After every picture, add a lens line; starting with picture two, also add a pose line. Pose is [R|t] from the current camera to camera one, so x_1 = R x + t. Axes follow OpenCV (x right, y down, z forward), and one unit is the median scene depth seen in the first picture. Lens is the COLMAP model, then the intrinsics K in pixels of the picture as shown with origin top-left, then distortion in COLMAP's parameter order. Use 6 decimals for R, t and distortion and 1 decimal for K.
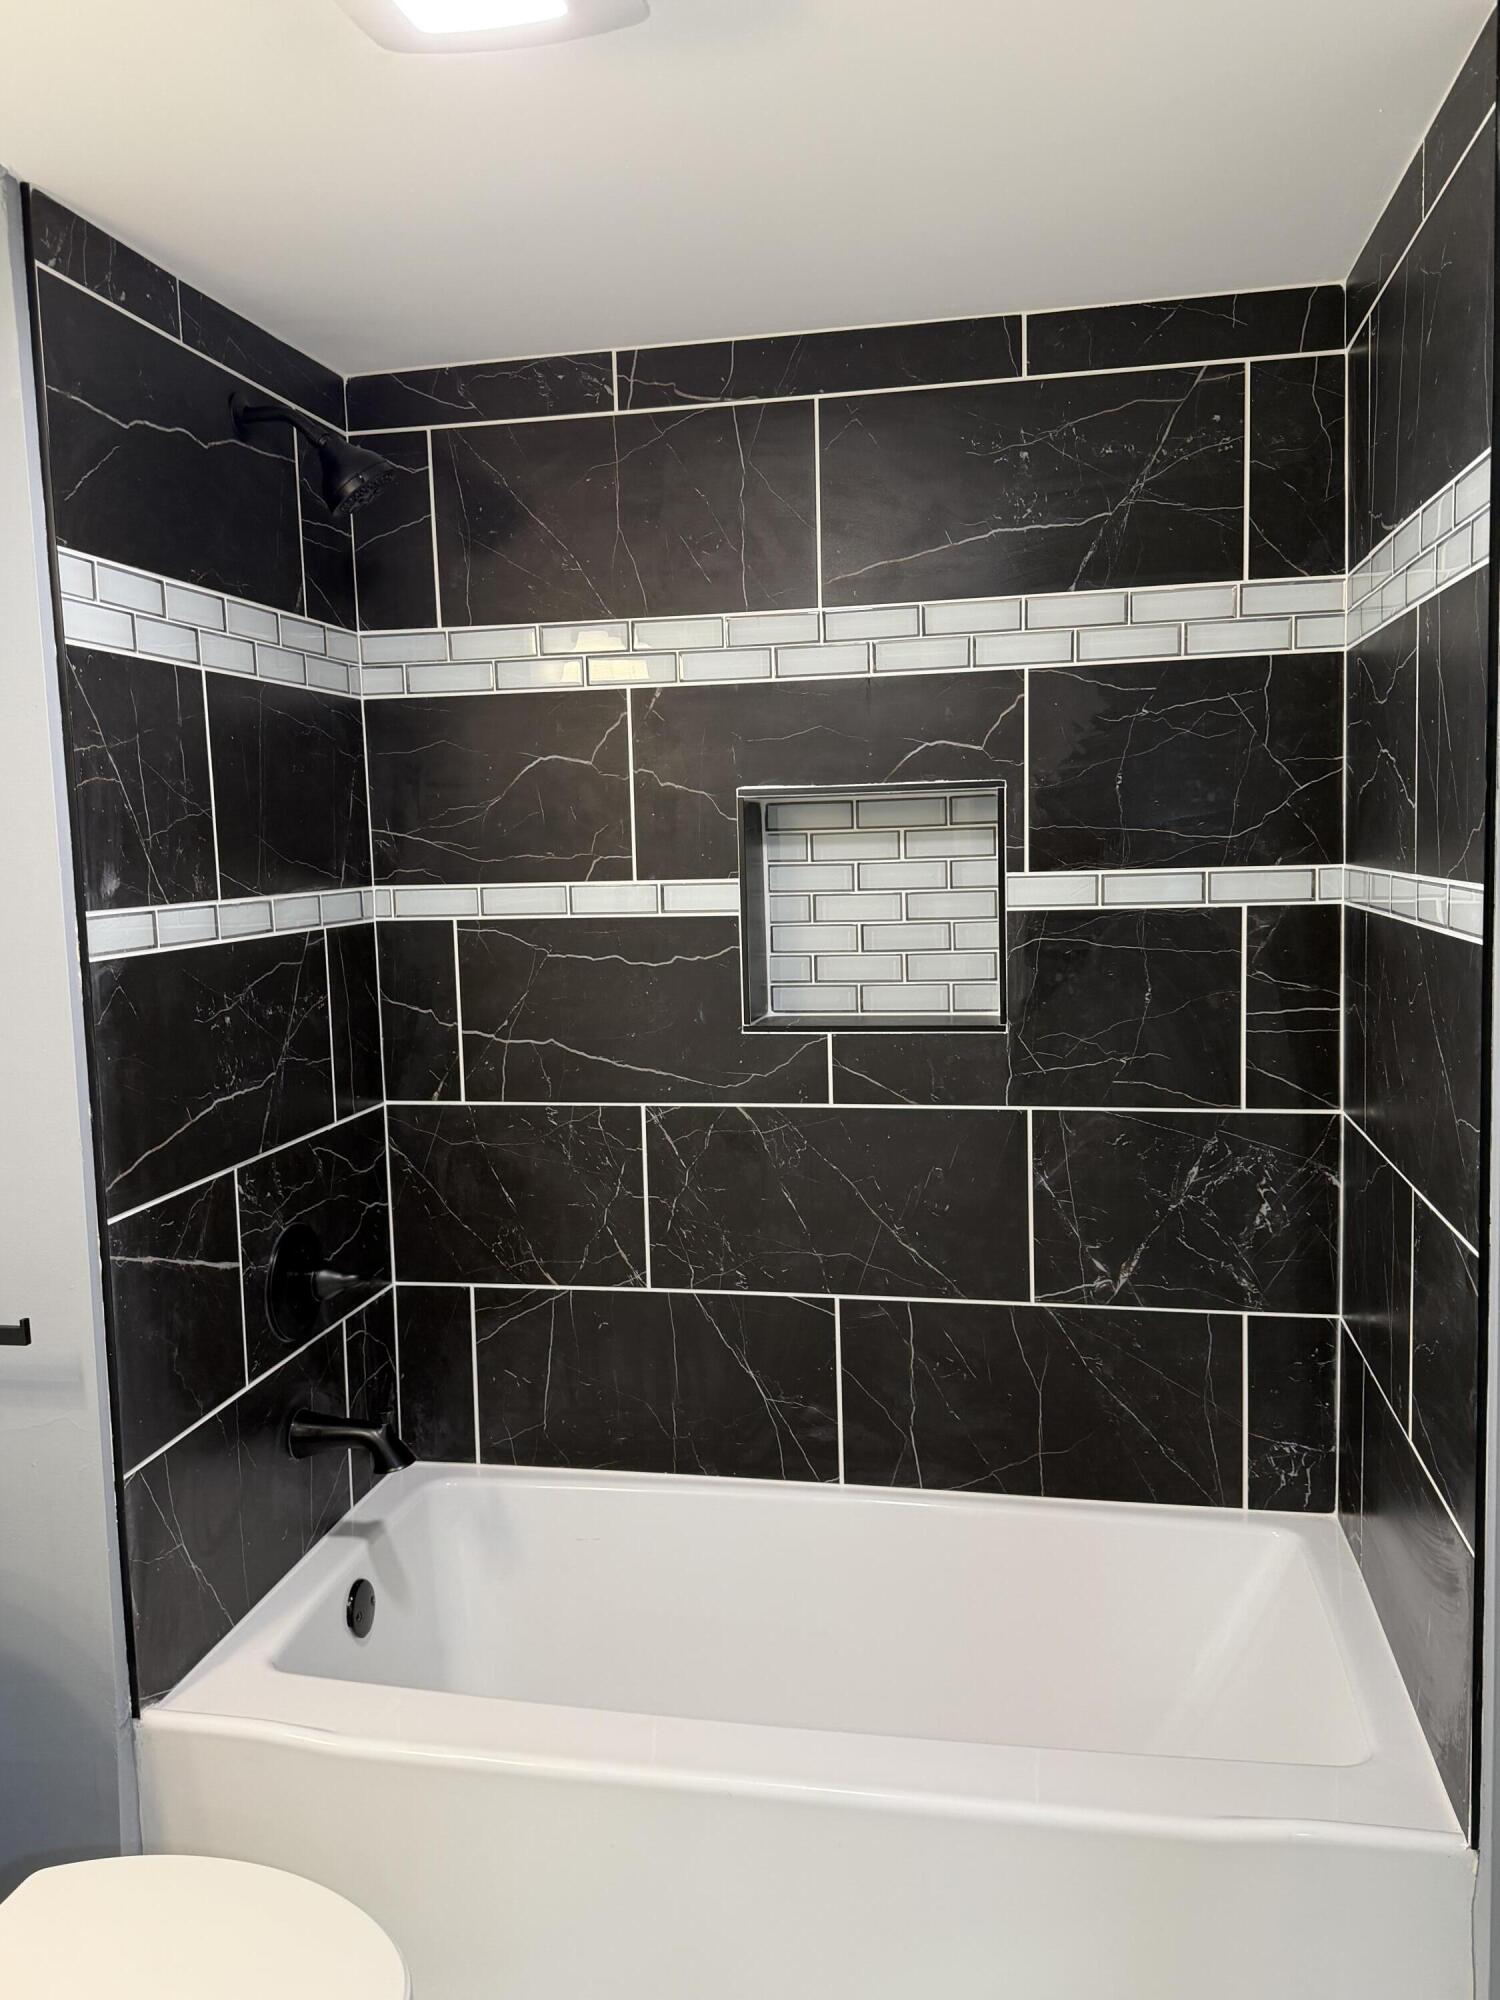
lens RADIAL K [[1598.5, 0, 748.0], [0, 1598.5, 1000.9], [0, 0, 1]] dist [0.083881, -0.092092]
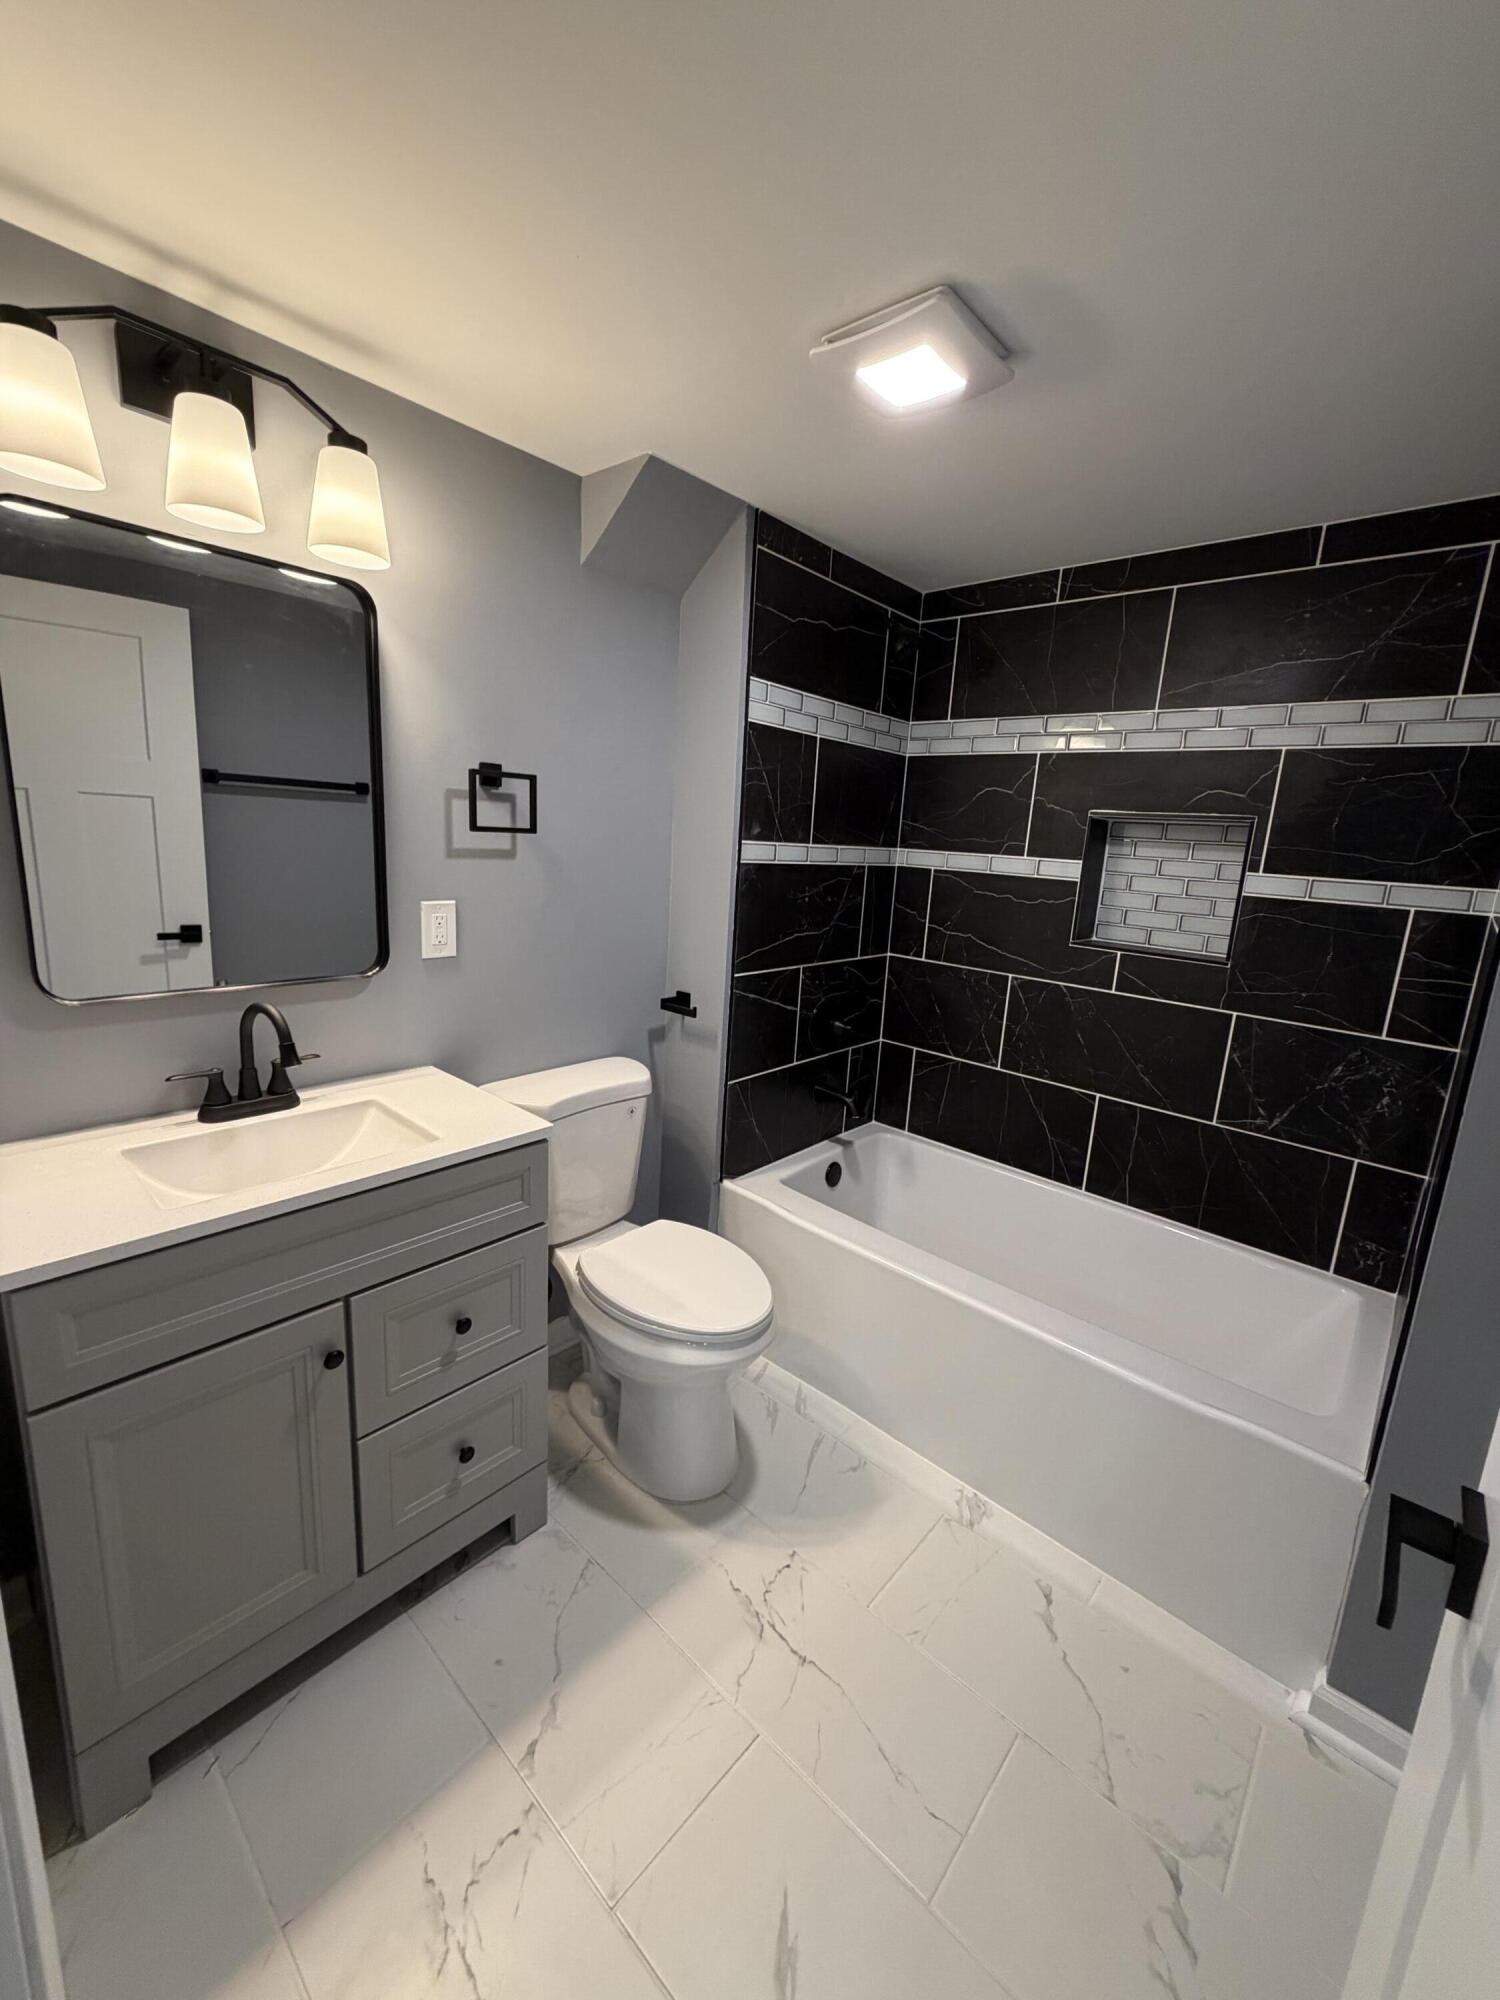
lens RADIAL K [[800.5, 0, 754.6], [0, 800.5, 1001.5], [0, 0, 1]] dist [0.003297, -0.001181]
pose [[0.858988, 0.182859, -0.478229, 0.145386], [-0.137684, 0.982140, 0.128232, 0.016463], [0.493136, -0.044305, 0.868823, 0.006144]]
